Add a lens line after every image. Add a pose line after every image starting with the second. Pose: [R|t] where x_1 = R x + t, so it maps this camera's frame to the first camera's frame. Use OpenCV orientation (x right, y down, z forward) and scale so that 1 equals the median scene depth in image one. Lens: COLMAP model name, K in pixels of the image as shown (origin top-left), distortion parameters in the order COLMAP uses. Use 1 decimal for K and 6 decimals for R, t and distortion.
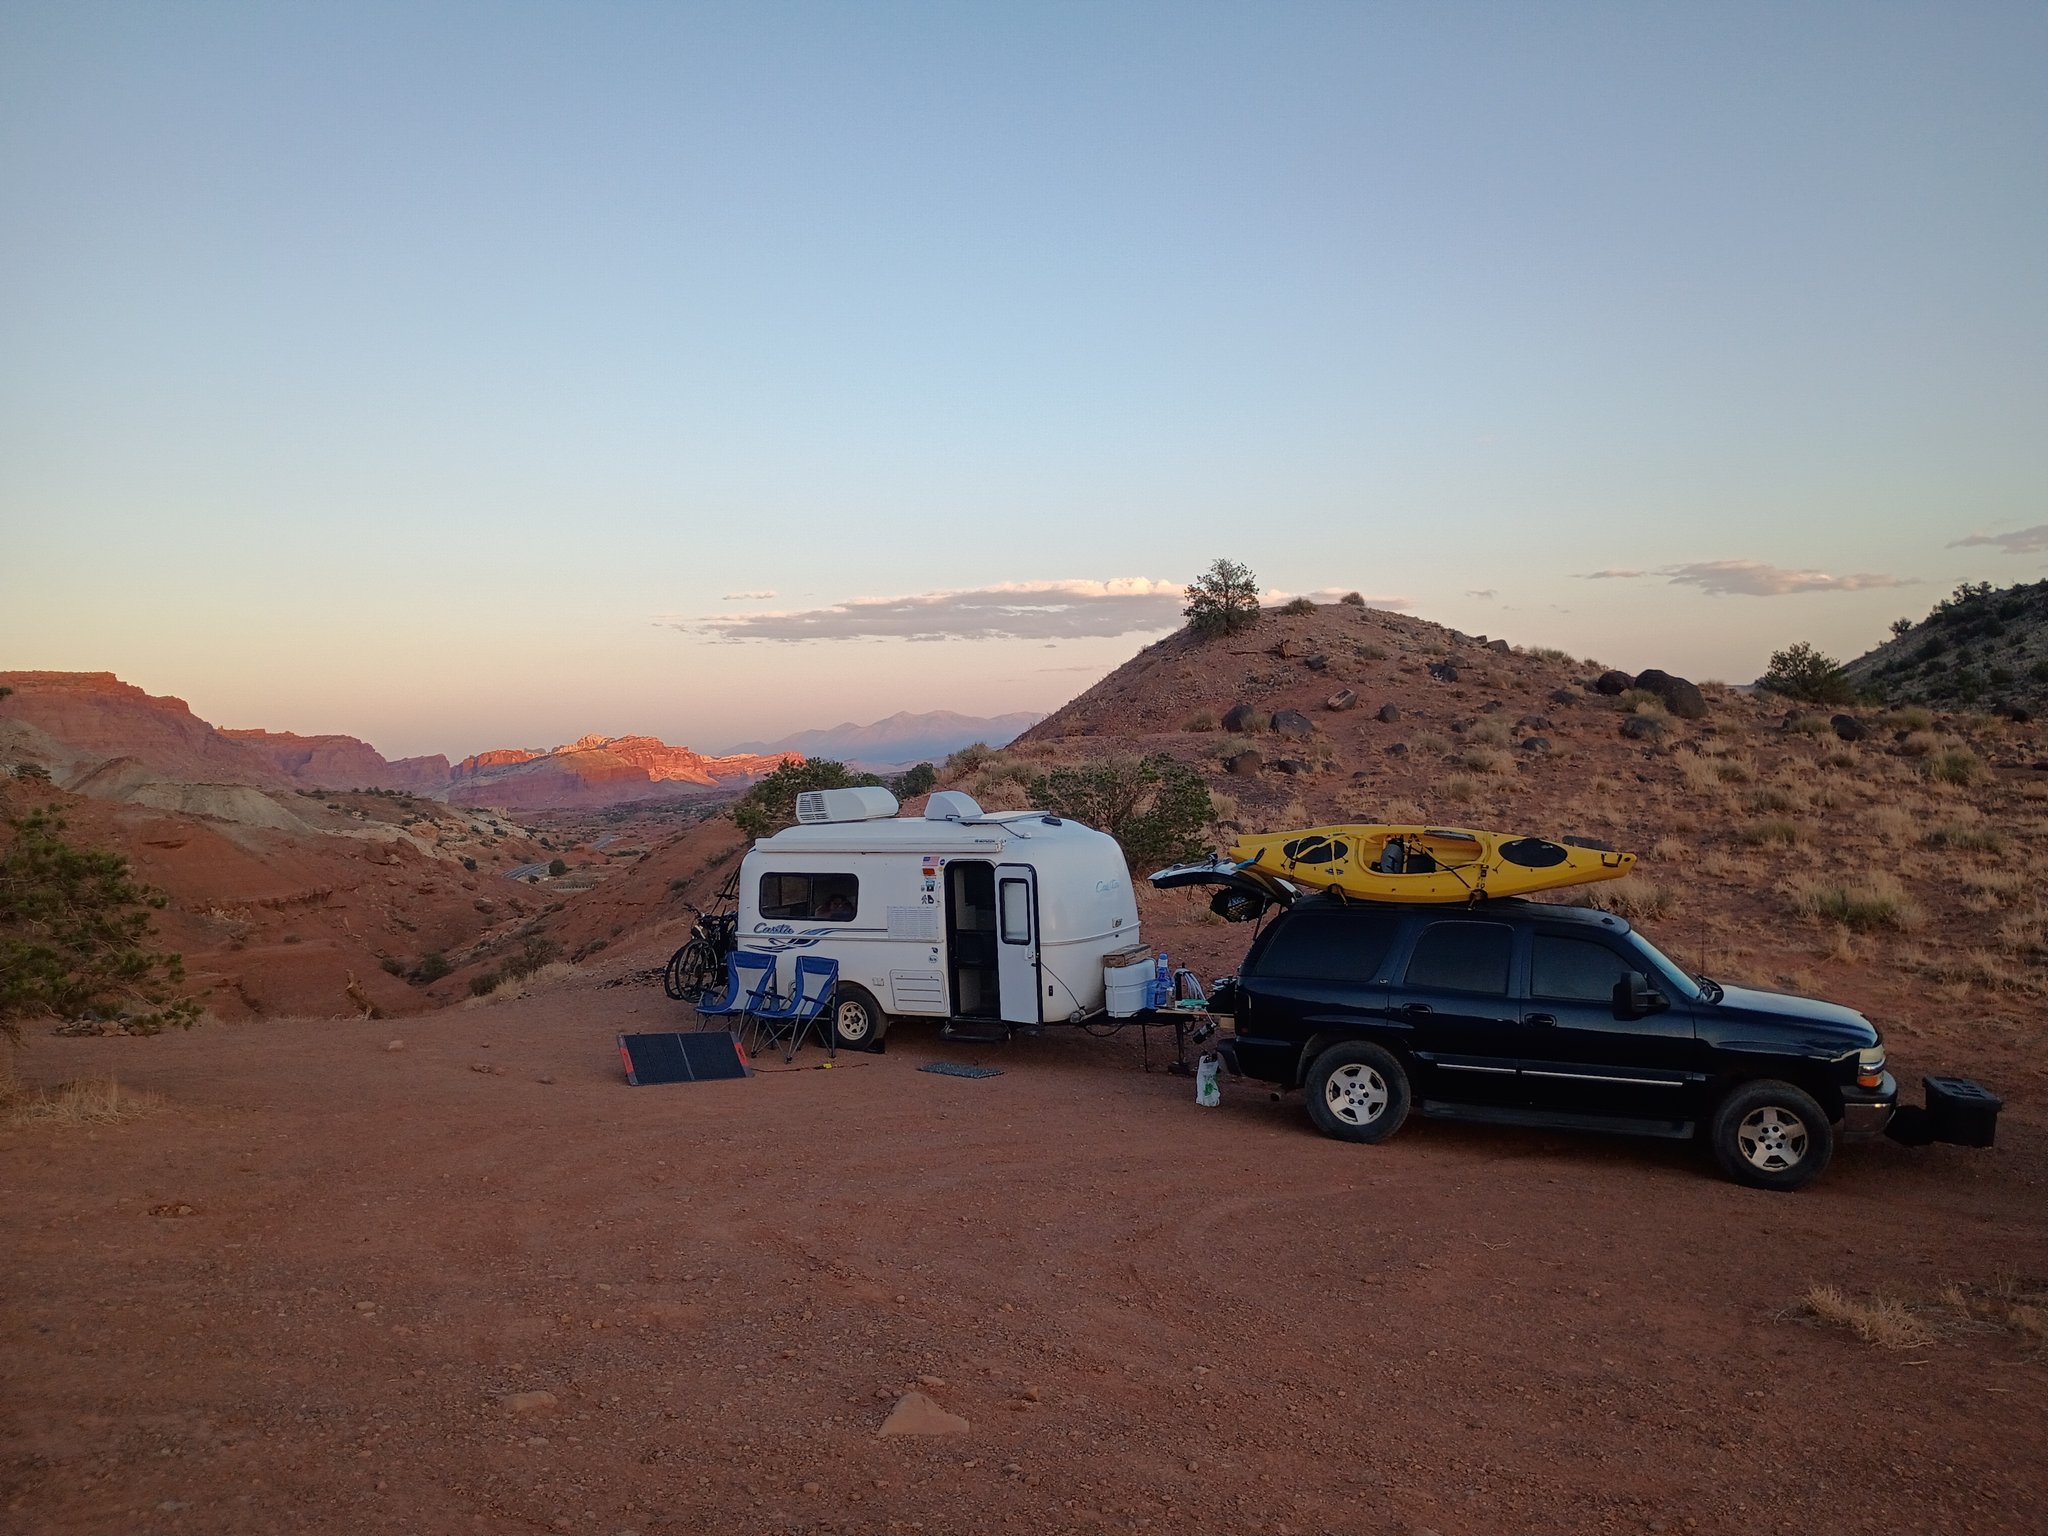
lens RADIAL K [[1688.8, 0, 1024.0], [0, 1688.8, 768.0], [0, 0, 1]] dist [0.049120, -0.044686]
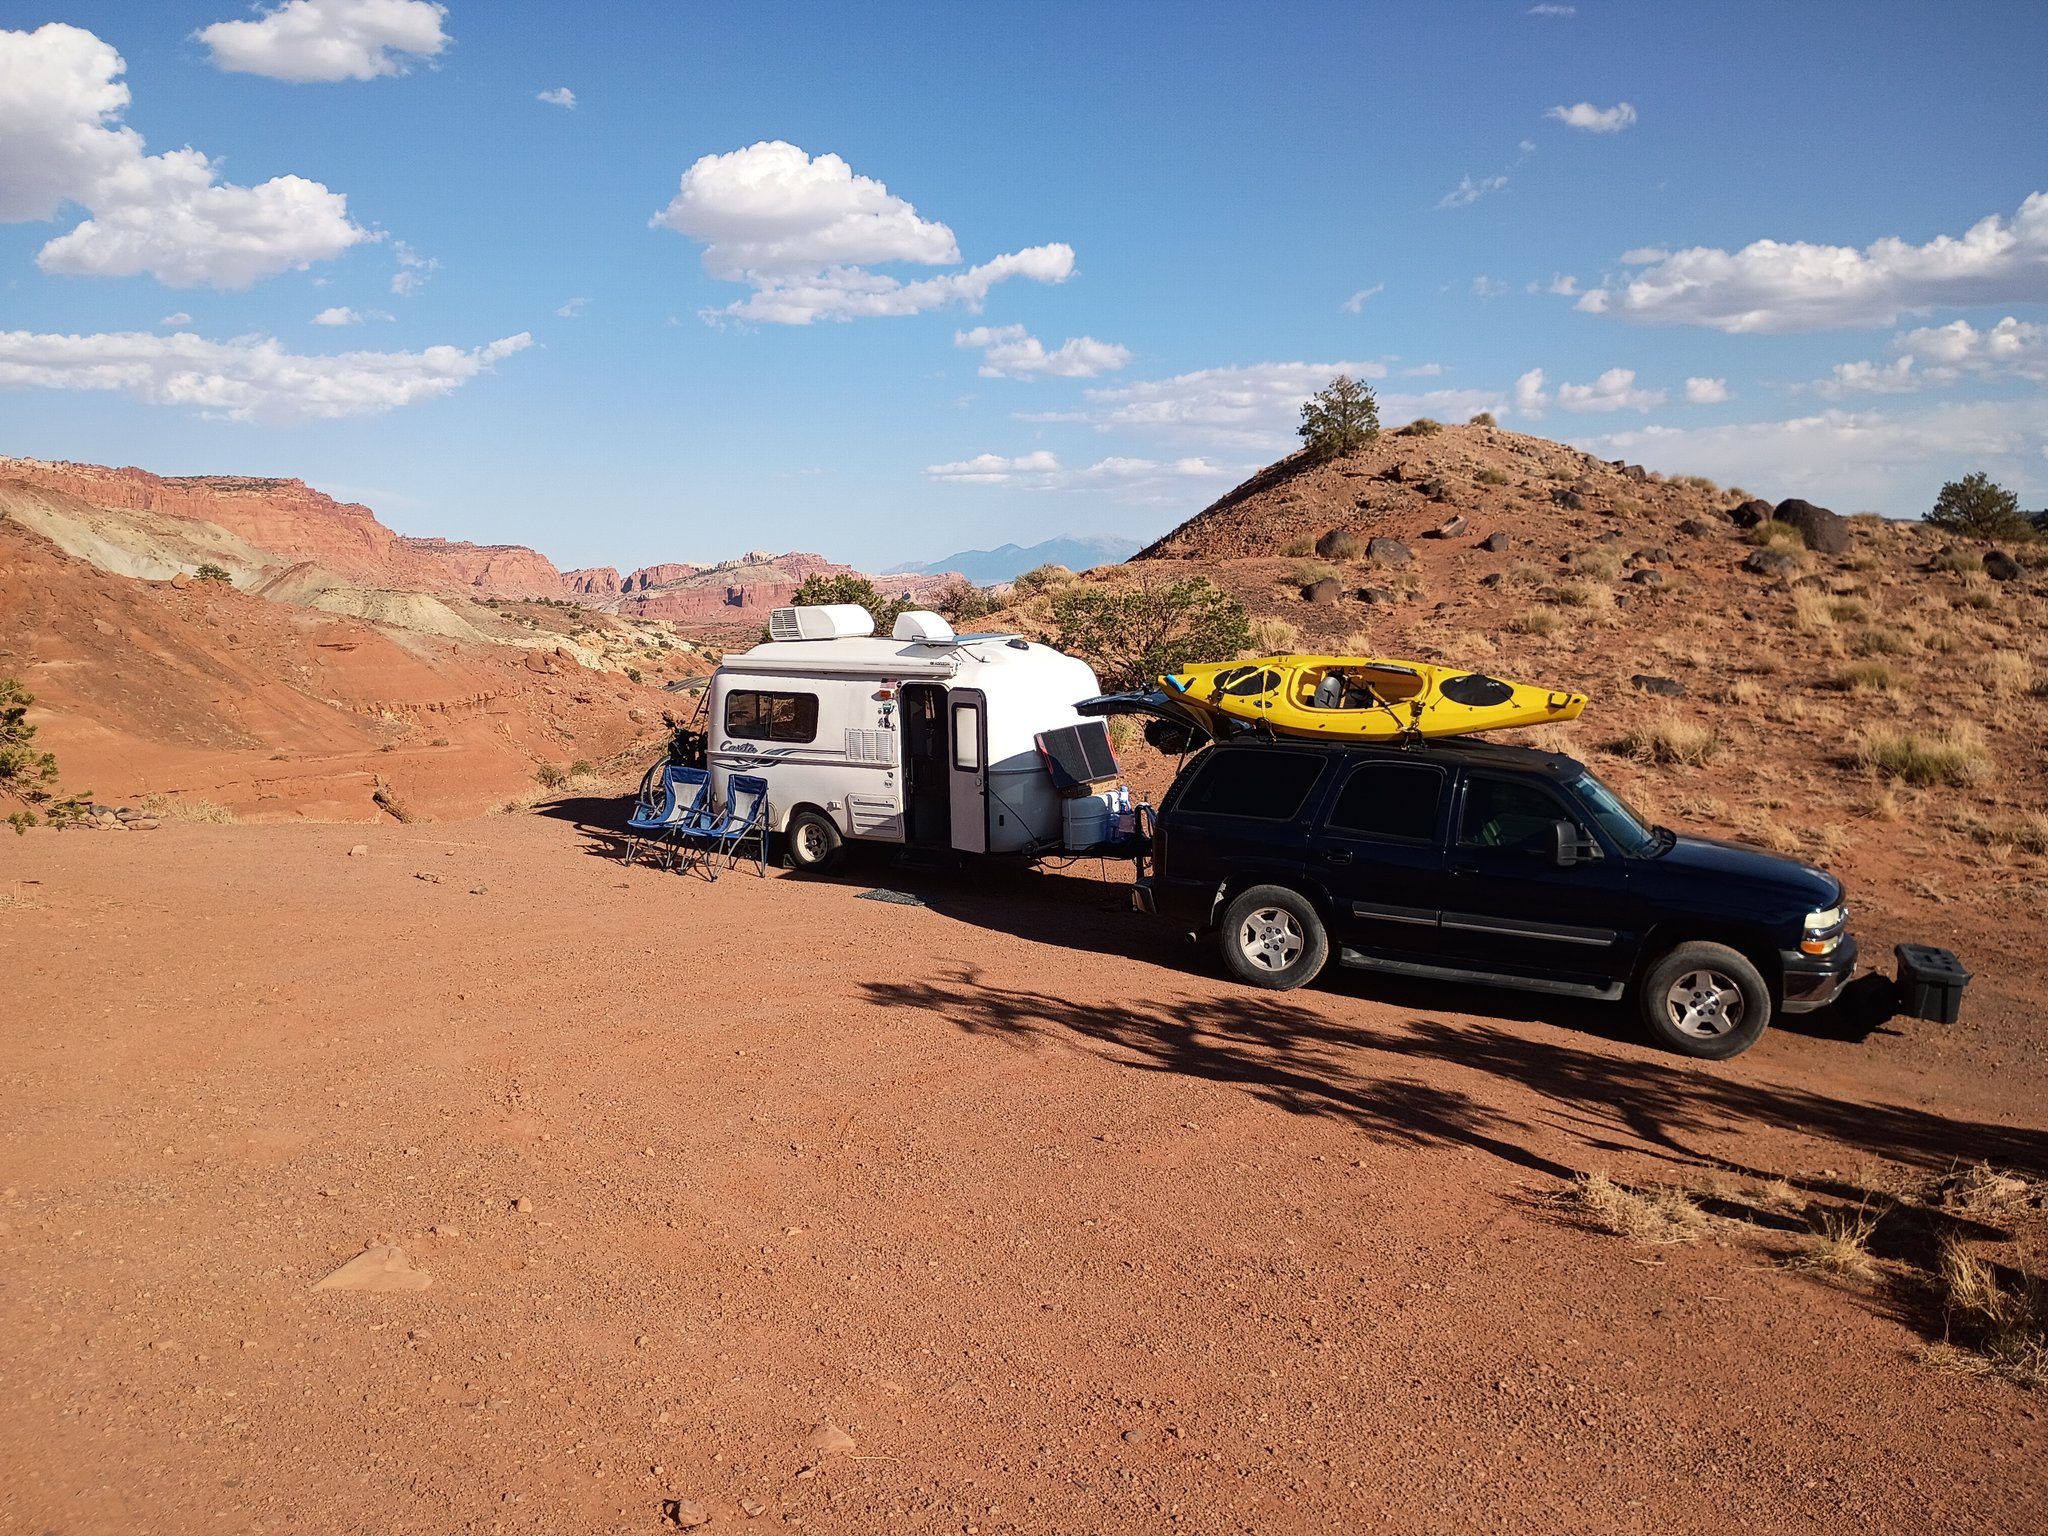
lens RADIAL K [[1702.7, 0, 1024.0], [0, 1702.7, 768.0], [0, 0, 1]] dist [0.033965, -0.014585]
pose [[0.995195, 0.032505, -0.092354, 0.047064], [-0.022827, 0.994317, 0.103982, 0.000357], [0.095210, -0.101375, 0.990282, 0.016777]]
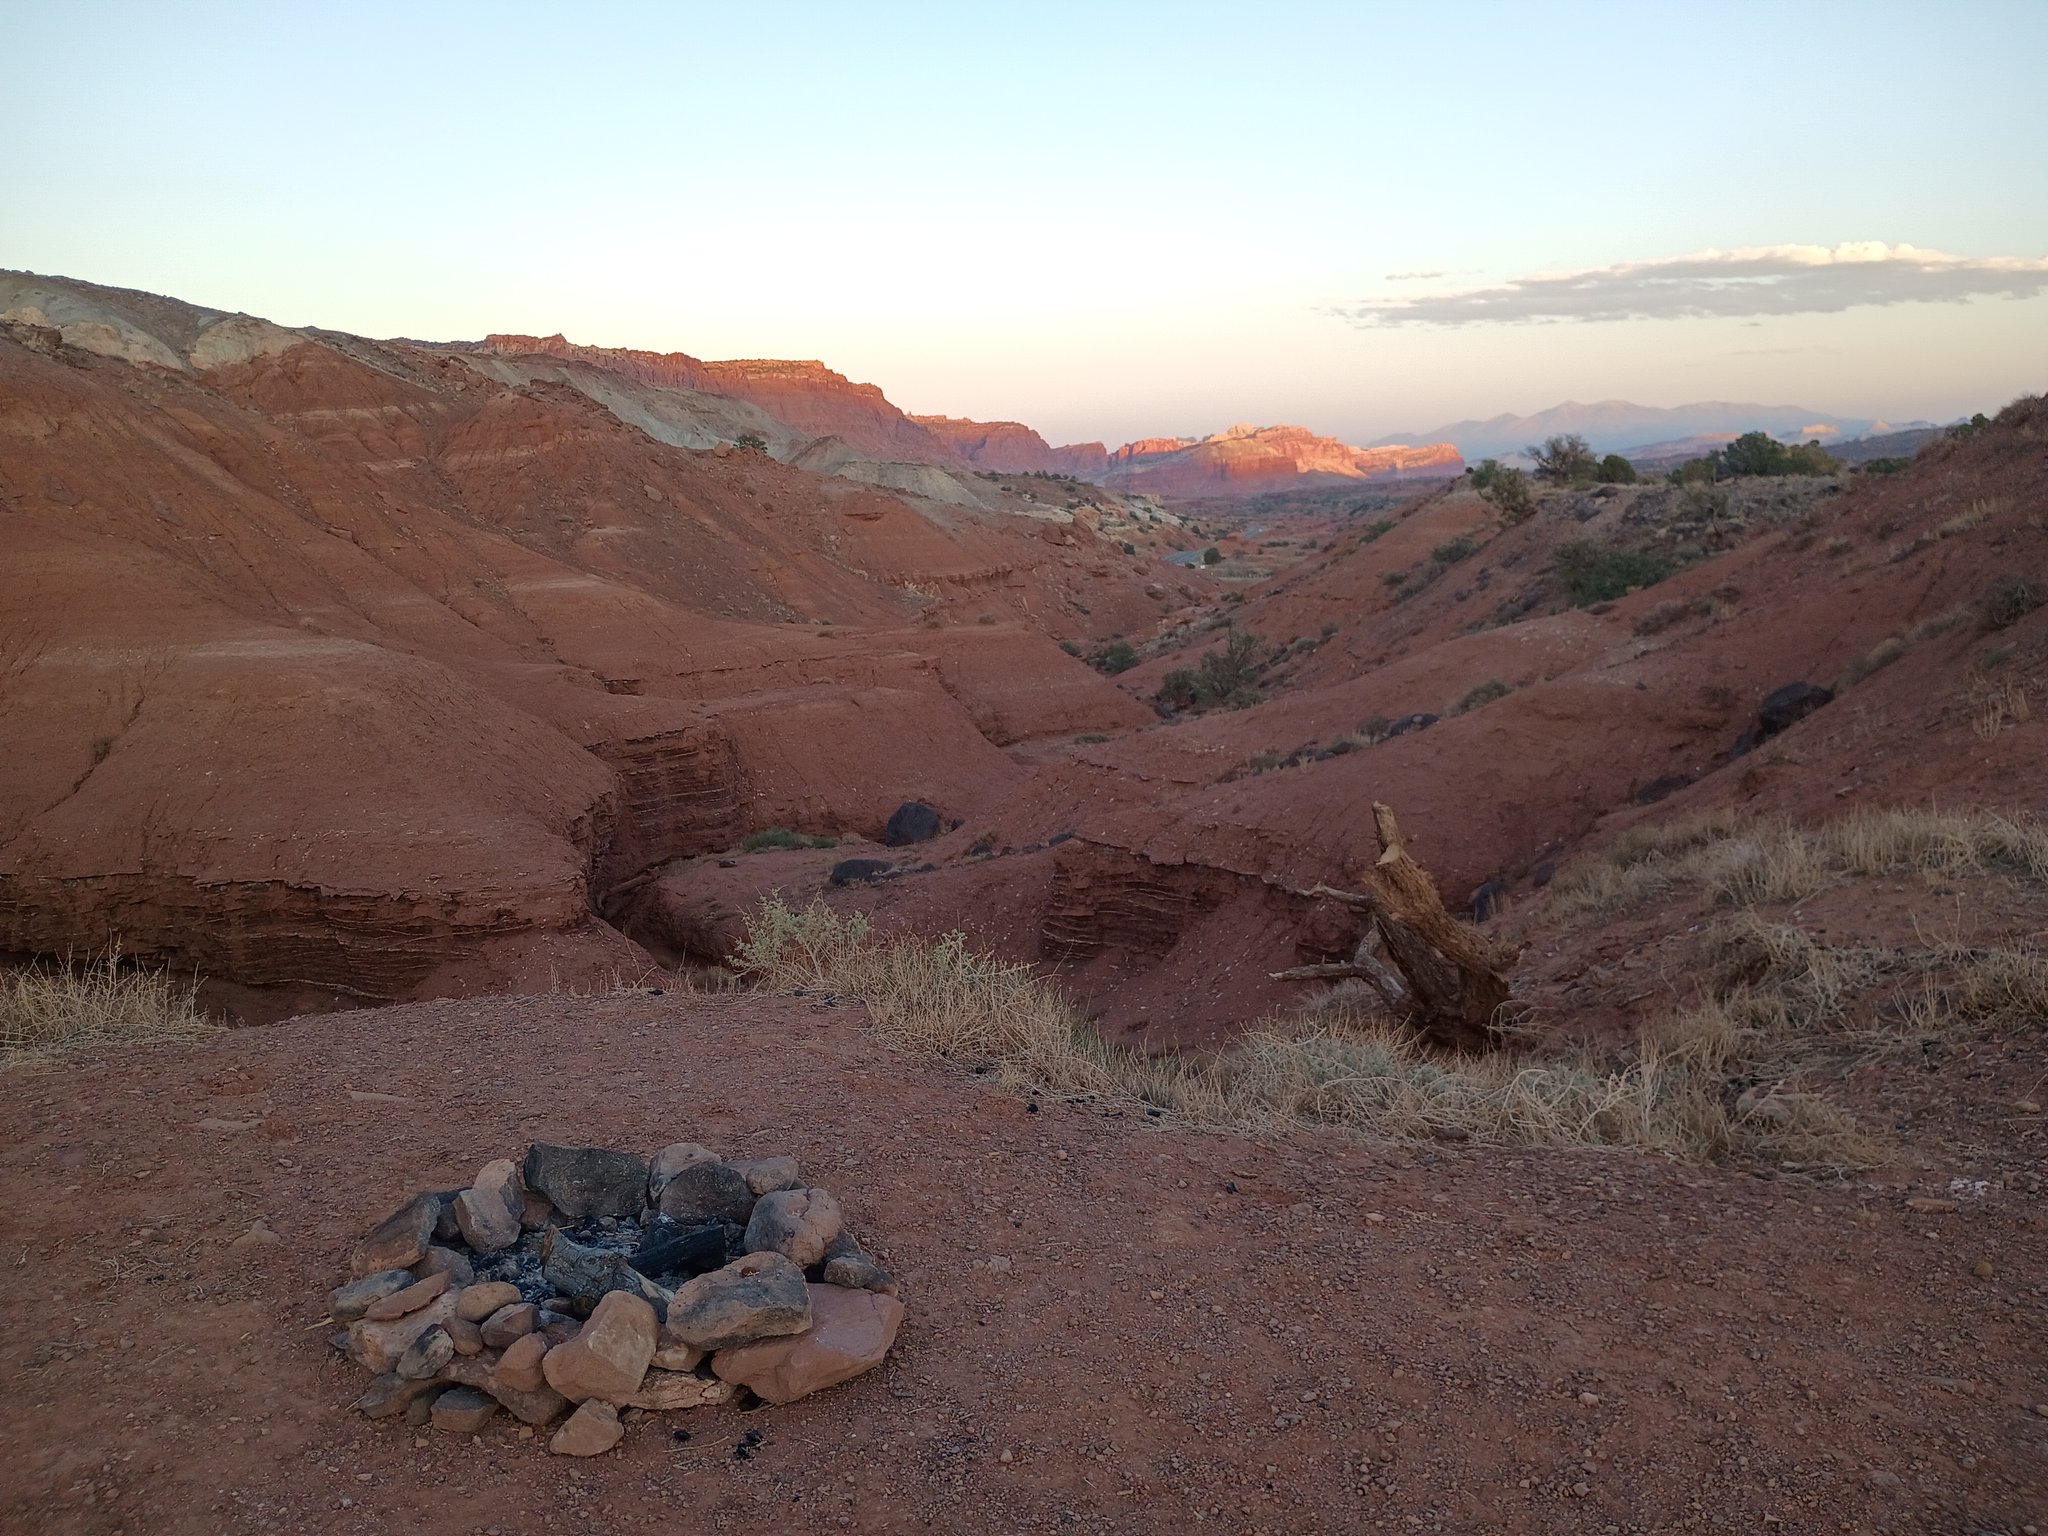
lens RADIAL K [[1688.8, 0, 1024.0], [0, 1688.8, 768.0], [0, 0, 1]] dist [0.049120, -0.044686]
pose [[0.930827, 0.083834, -0.355715, -0.206644], [-0.018898, 0.983073, 0.182236, 0.032117], [0.364971, -0.162908, 0.916655, 0.404182]]
